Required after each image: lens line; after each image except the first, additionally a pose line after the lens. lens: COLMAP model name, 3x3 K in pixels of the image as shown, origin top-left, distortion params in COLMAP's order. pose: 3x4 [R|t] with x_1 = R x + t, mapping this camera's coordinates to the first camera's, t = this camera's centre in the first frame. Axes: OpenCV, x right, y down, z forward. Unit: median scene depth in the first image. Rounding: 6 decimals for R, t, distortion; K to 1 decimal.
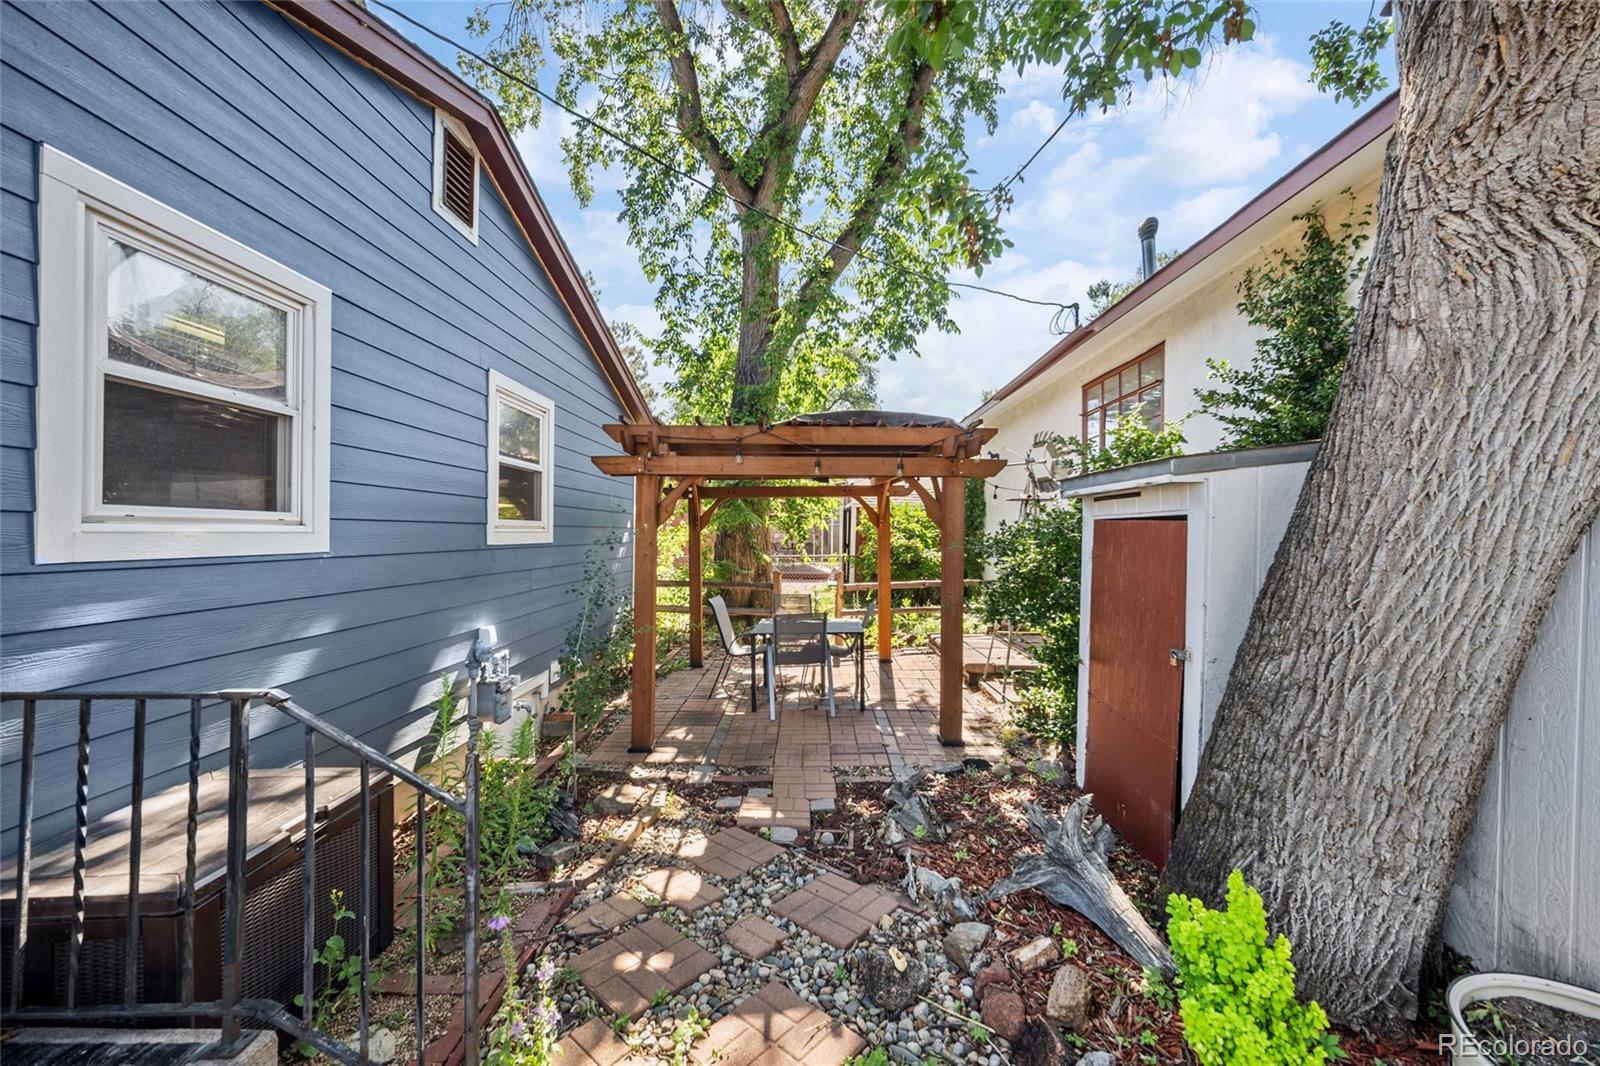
lens RADIAL K [[627.4, 0, 804.3], [0, 627.4, 531.0], [0, 0, 1]] dist [0.000545, 0.000409]
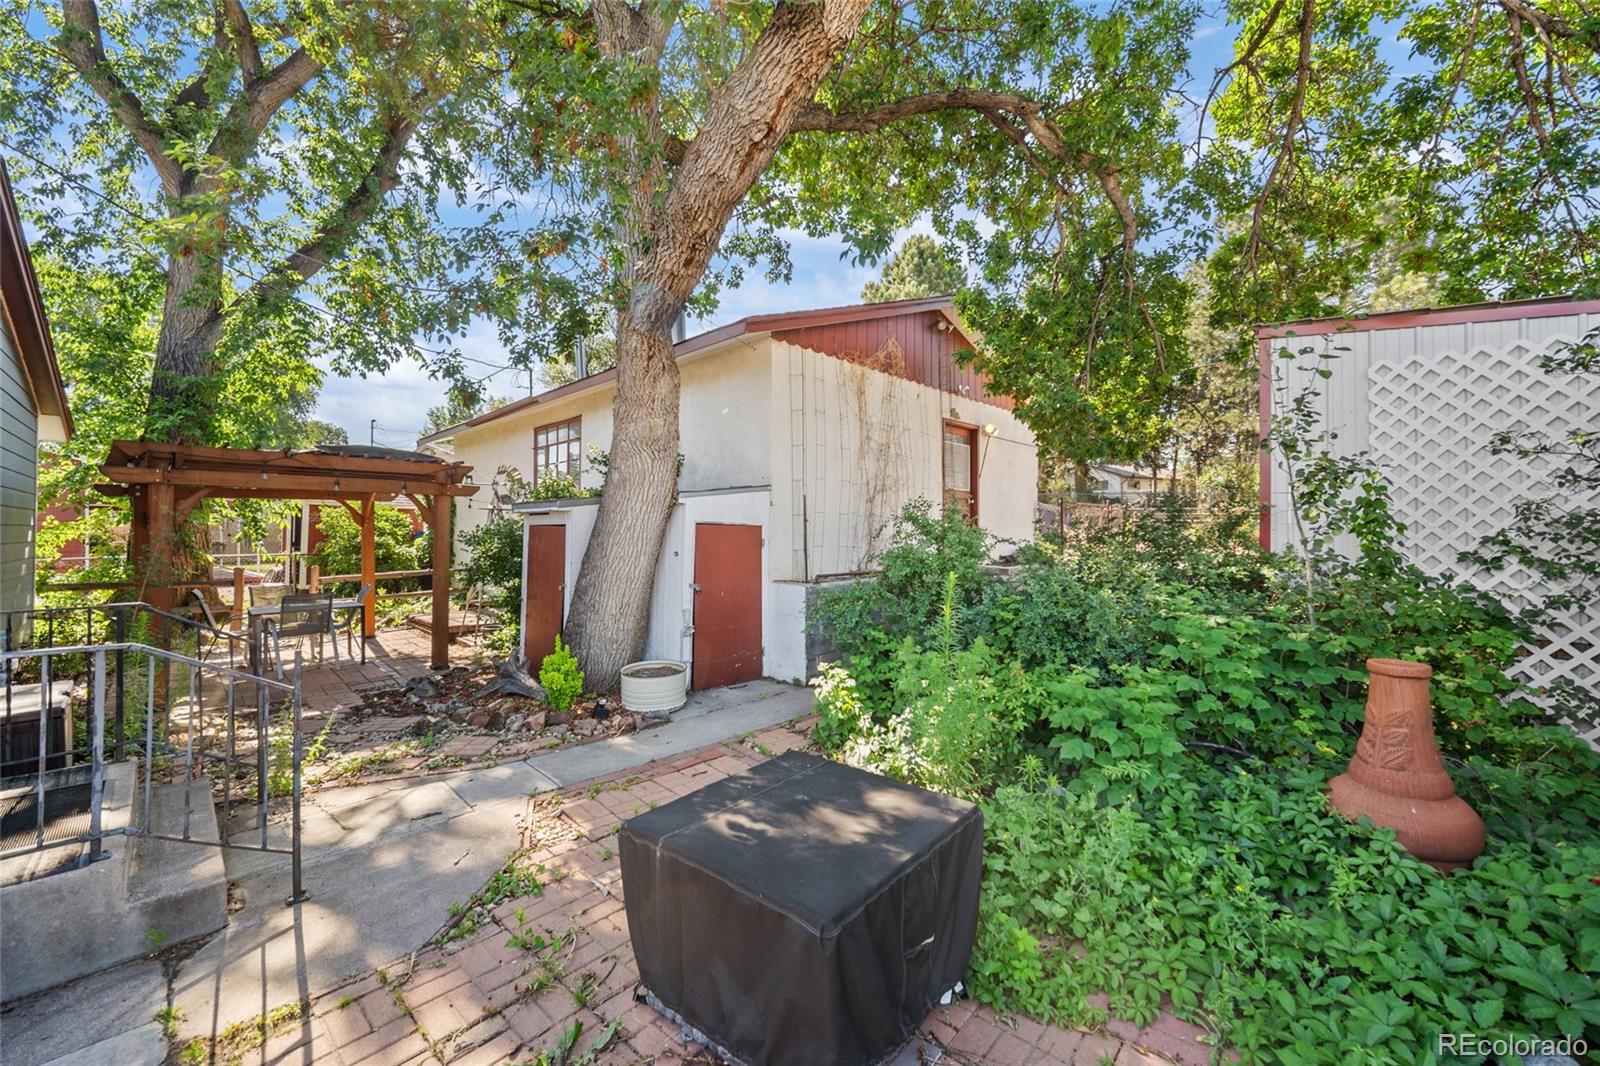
lens RADIAL K [[627.4, 0, 804.3], [0, 627.4, 531.0], [0, 0, 1]] dist [0.000545, 0.000409]
pose [[0.695452, 0.001331, 0.718571, -0.155097], [-0.004105, 0.999989, 0.002121, -0.003229], [-0.718561, -0.004425, 0.695450, -0.437855]]
